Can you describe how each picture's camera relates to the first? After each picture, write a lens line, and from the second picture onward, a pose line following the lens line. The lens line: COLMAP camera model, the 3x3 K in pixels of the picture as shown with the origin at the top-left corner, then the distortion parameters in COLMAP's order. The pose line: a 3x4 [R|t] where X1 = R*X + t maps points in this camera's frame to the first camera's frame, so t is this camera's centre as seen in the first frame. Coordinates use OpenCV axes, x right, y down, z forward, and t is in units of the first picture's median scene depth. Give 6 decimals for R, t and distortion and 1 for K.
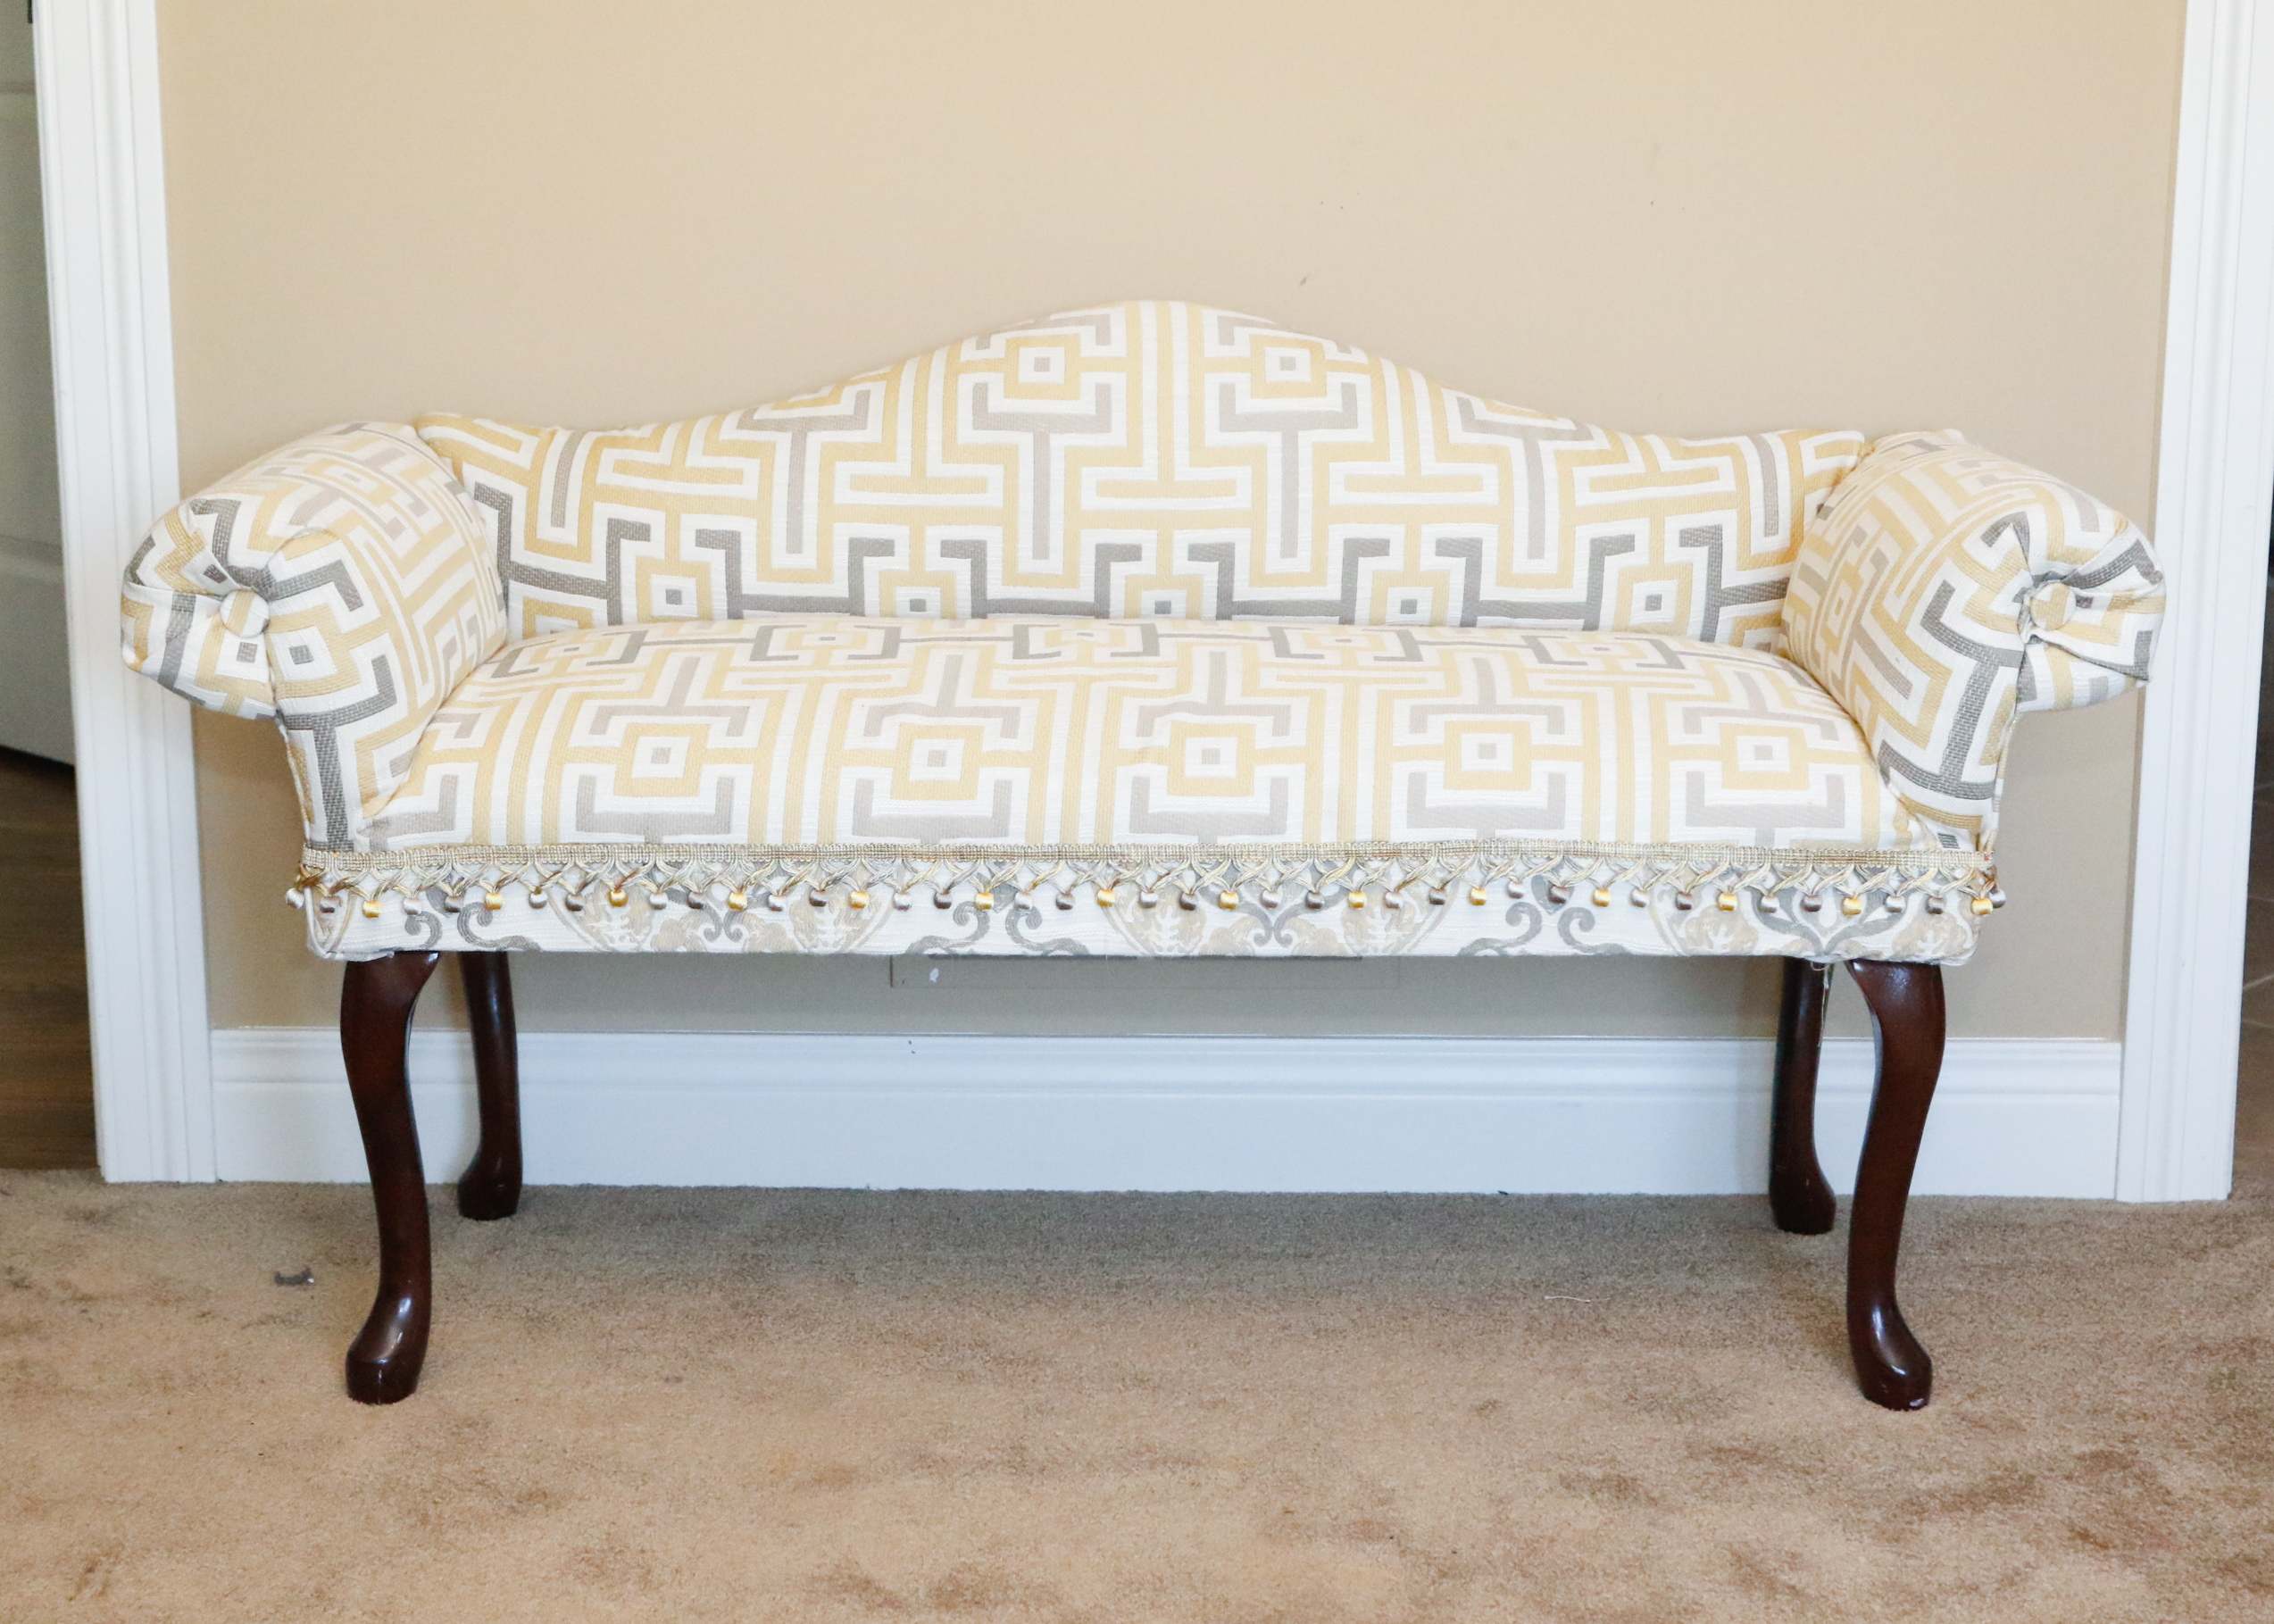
lens RADIAL K [[3354.7, 0, 1139.5], [0, 3354.7, 791.7], [0, 0, 1]] dist [-0.043563, 0.000000]
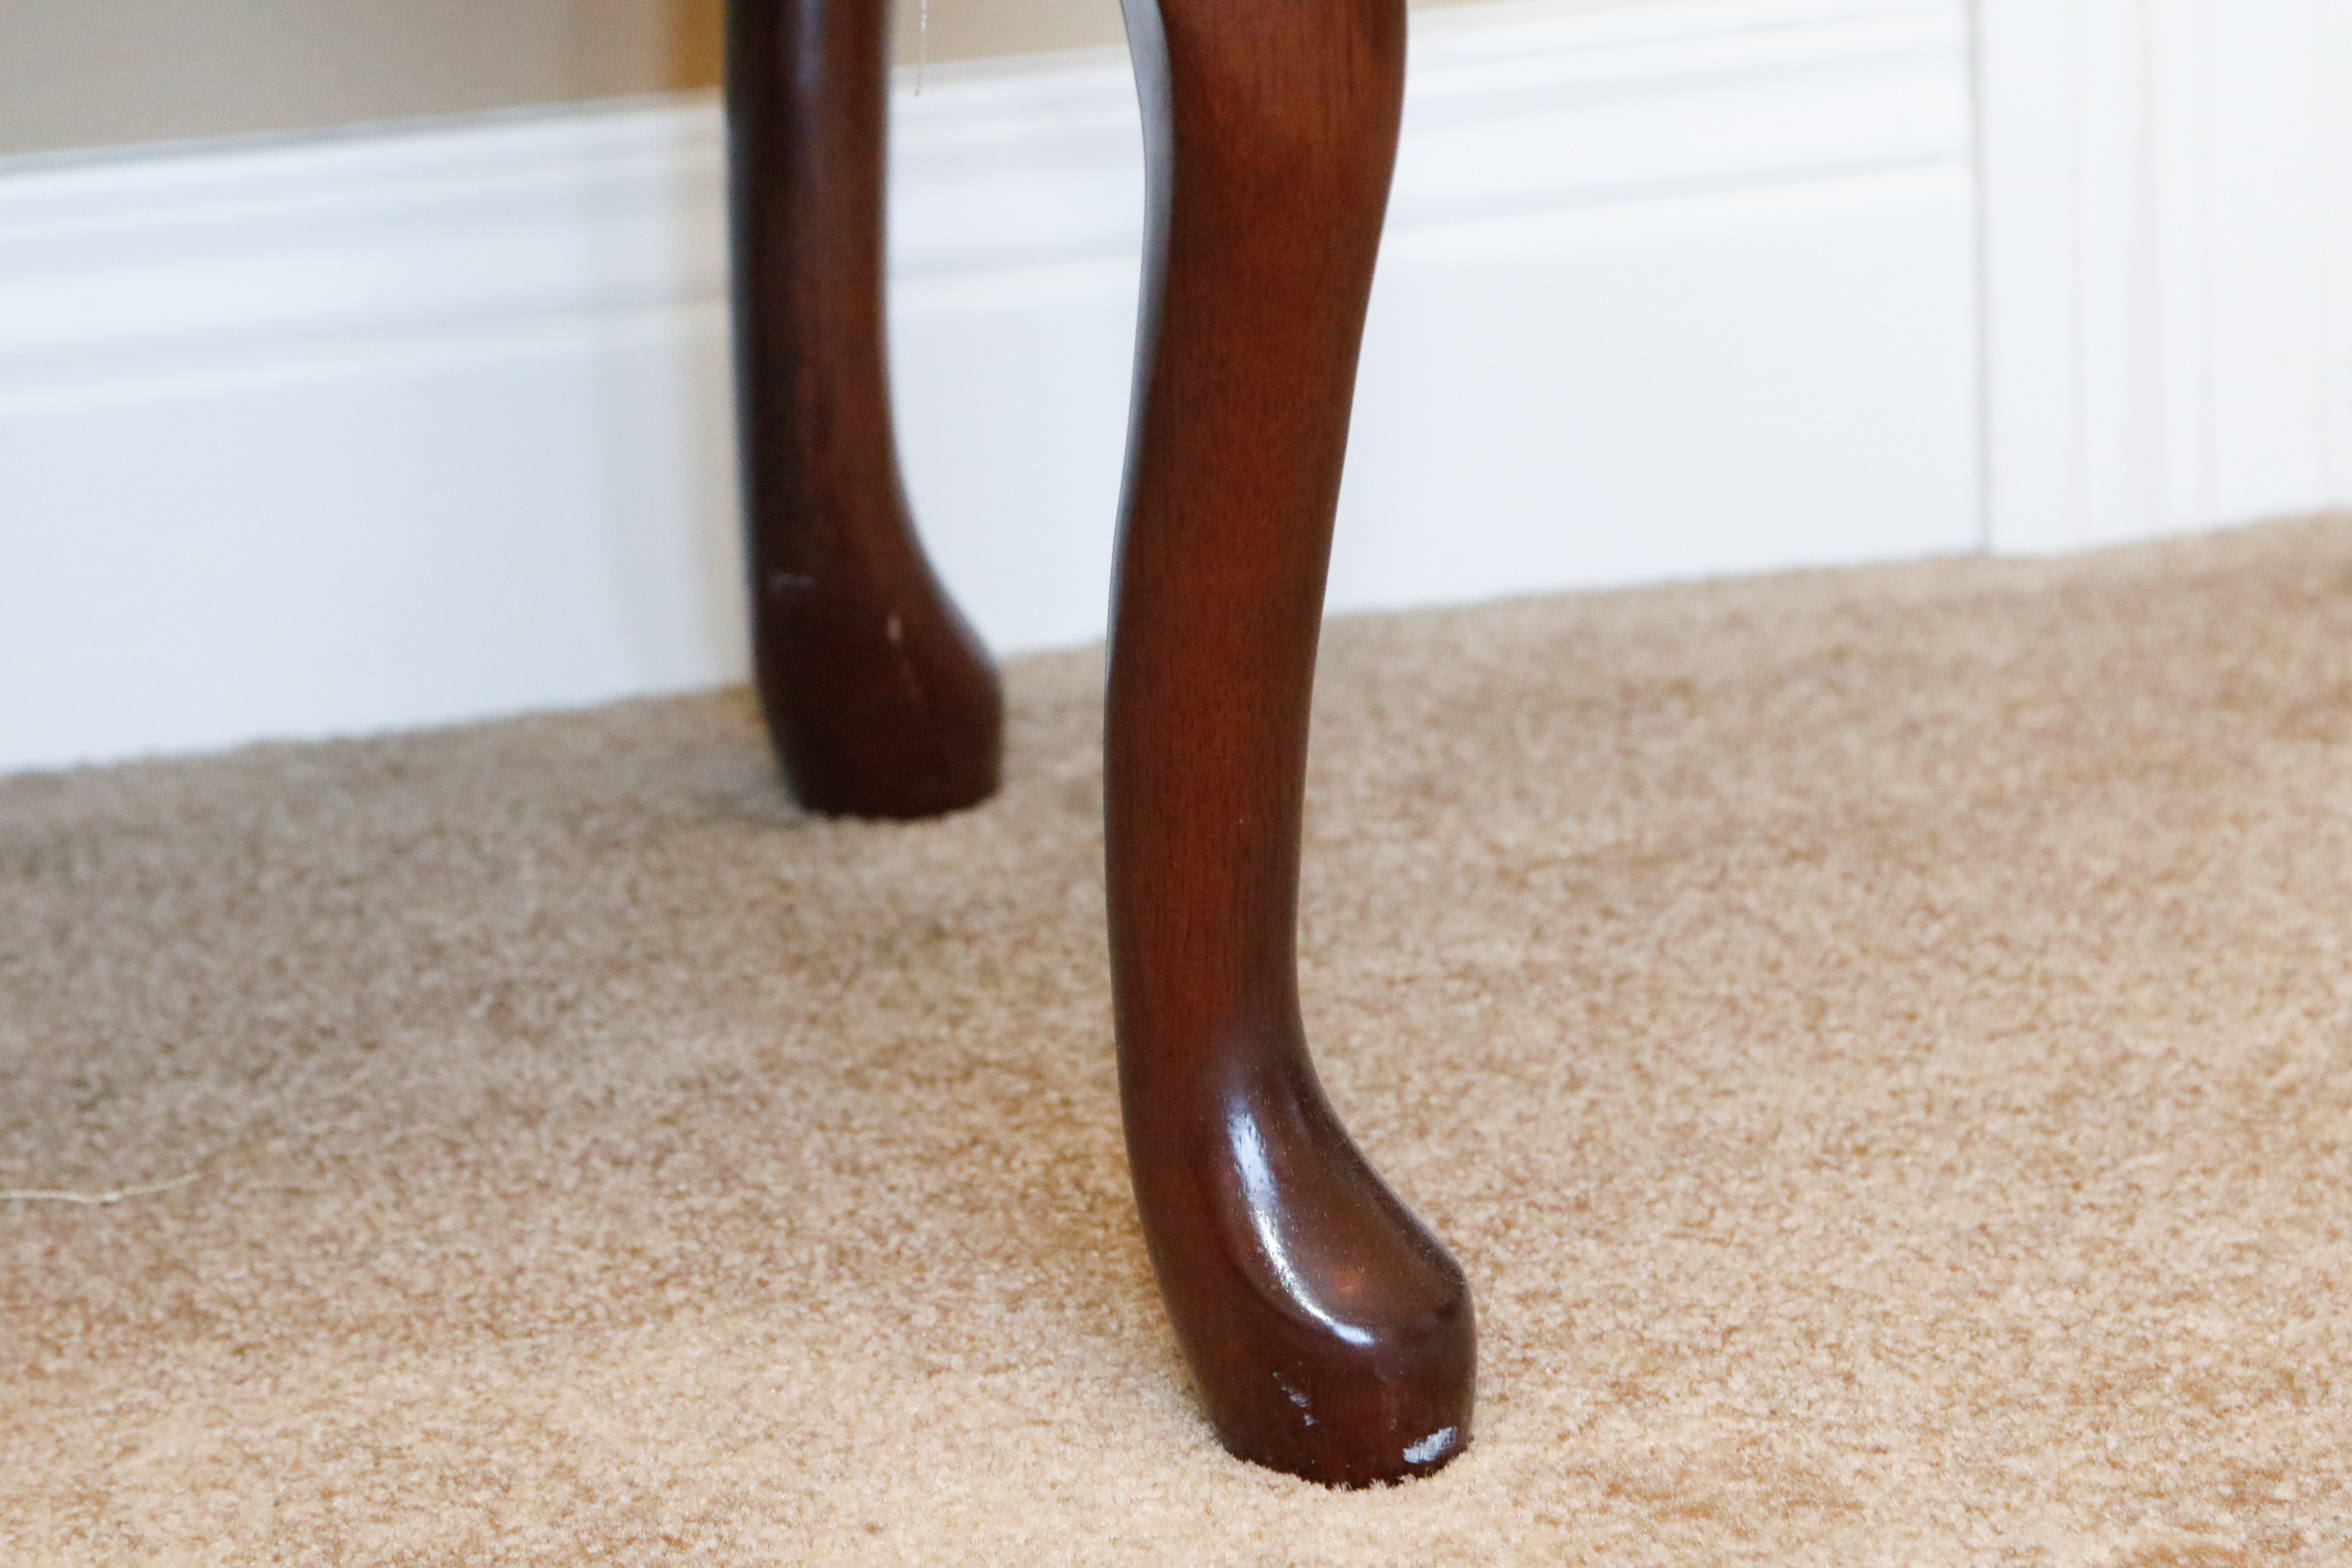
lens RADIAL K [[11094.9, 0, 1169.2], [0, 11094.9, 788.4], [0, 0, 1]] dist [0.701181, 0.000000]
pose [[0.966767, -0.123209, 0.224011, 0.029332], [0.094140, 0.986206, 0.136143, 0.015673], [-0.237695, -0.110530, 0.965031, 0.191801]]
